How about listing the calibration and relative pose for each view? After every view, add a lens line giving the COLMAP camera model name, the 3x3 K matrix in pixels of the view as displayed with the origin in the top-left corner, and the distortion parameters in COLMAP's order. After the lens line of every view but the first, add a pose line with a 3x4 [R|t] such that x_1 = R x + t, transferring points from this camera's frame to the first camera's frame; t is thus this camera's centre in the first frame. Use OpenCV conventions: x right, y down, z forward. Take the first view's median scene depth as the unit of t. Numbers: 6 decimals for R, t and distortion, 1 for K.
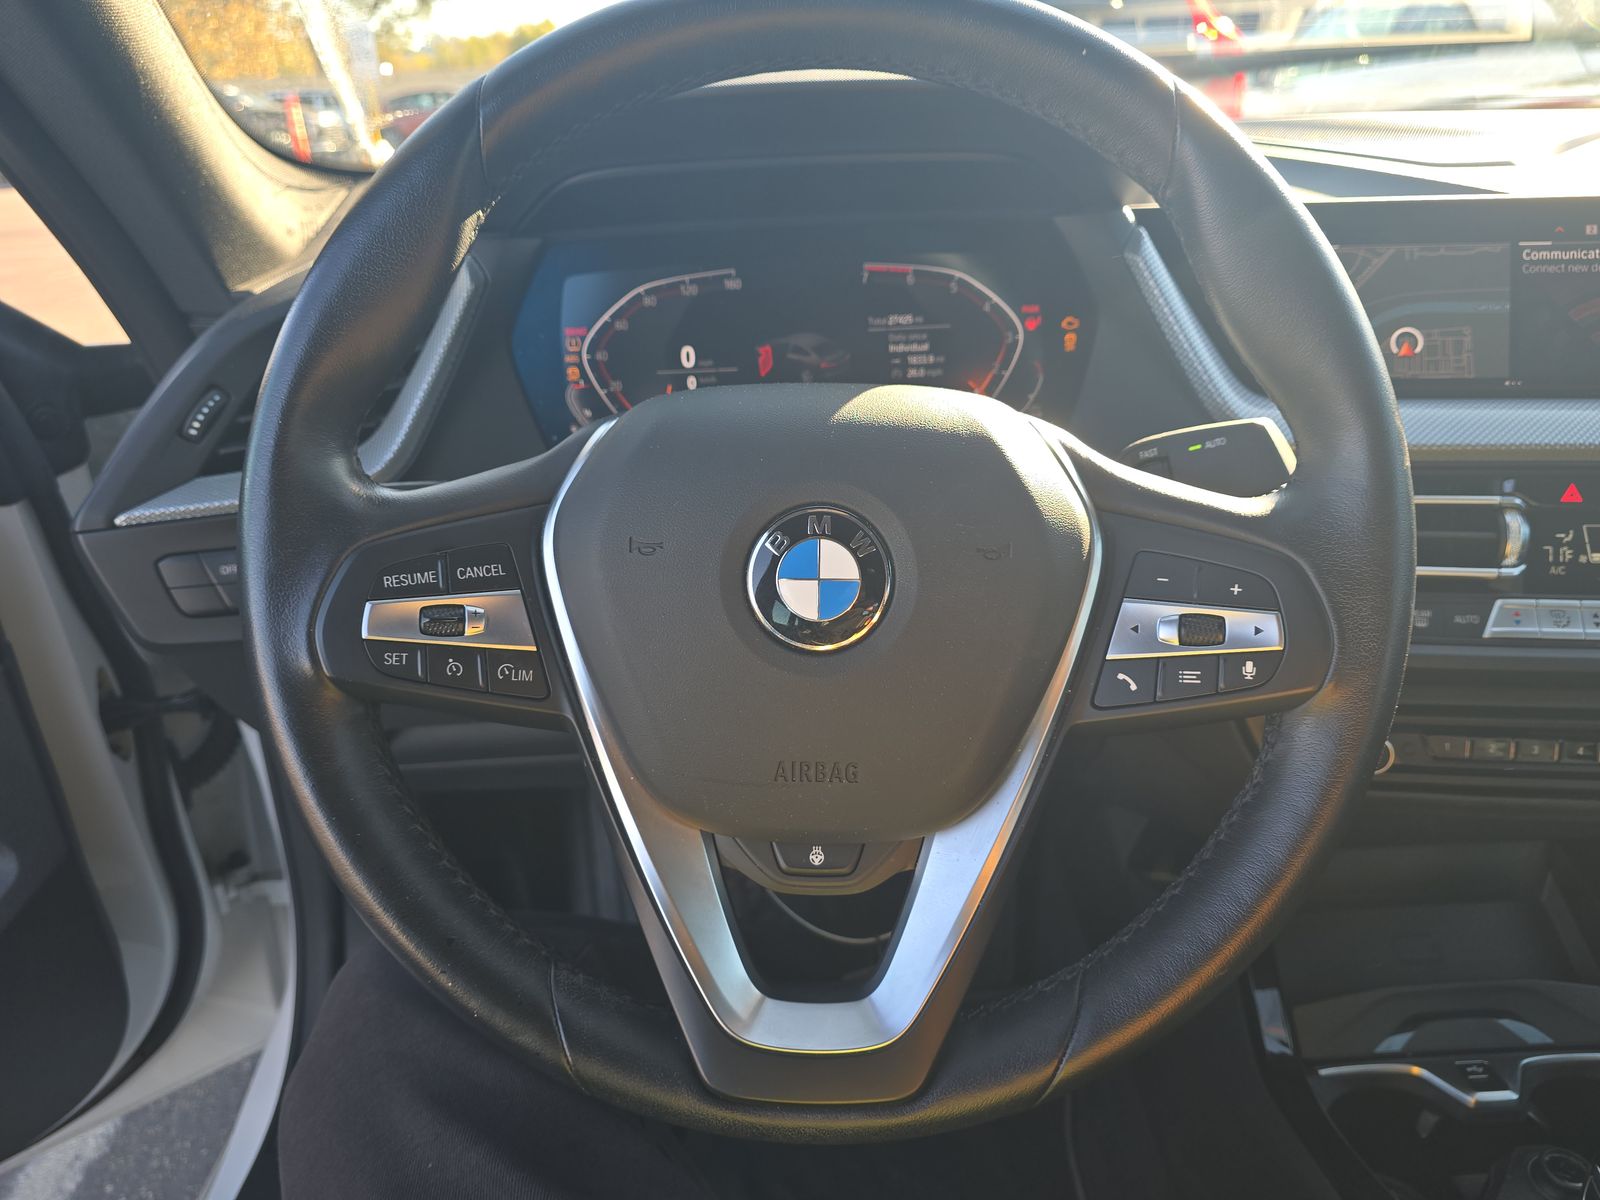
lens RADIAL K [[1093.8, 0, 795.8], [0, 1093.8, 600.0], [0, 0, 1]] dist [0.044399, -0.041754]
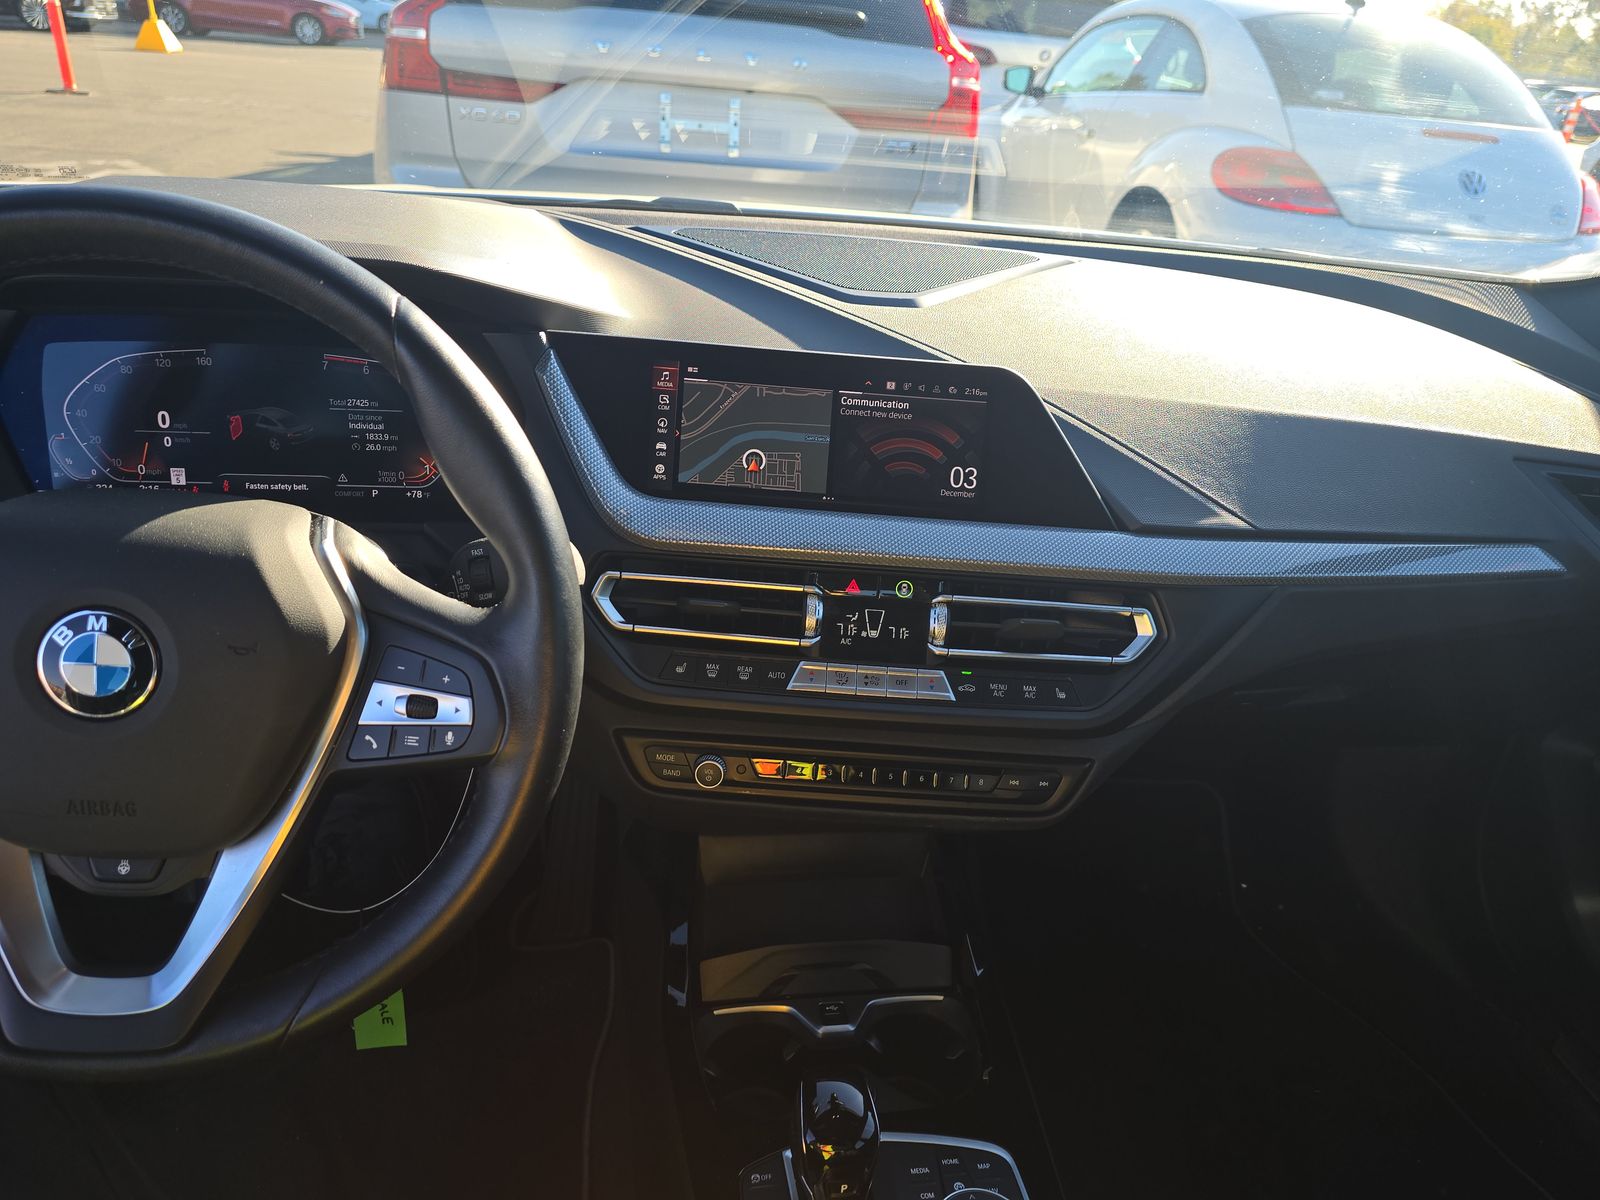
lens RADIAL K [[1093.8, 0, 811.4], [0, 1093.8, 597.2], [0, 0, 1]] dist [0.044399, -0.041754]
pose [[0.984693, 0.048646, 0.167371, 0.423120], [-0.056919, 0.997365, 0.044988, -0.137639], [-0.164742, -0.053826, 0.984867, -0.293363]]
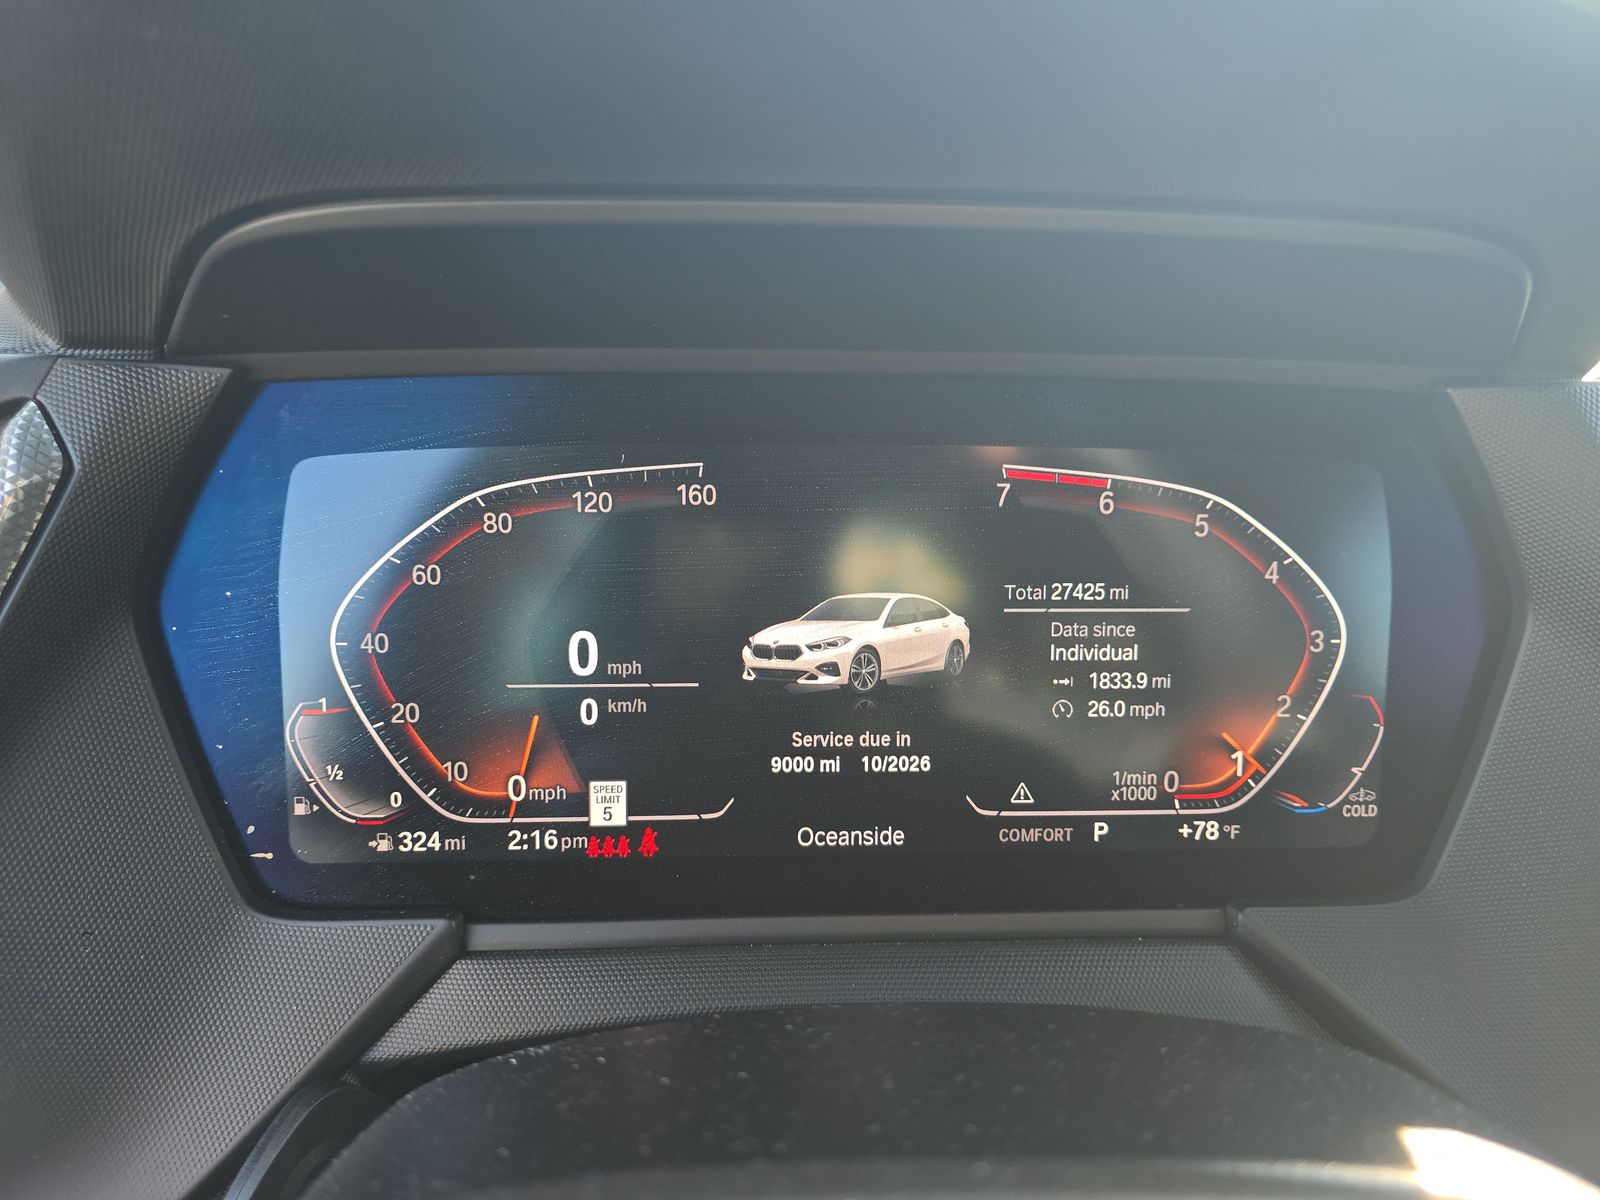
lens RADIAL K [[1093.8, 0, 809.5], [0, 1093.8, 601.9], [0, 0, 1]] dist [0.044399, -0.041754]
pose [[0.997323, 0.044150, 0.058294, -0.039511], [-0.039163, 0.995689, -0.084078, -0.228269], [-0.061754, 0.081570, 0.994753, 0.621646]]
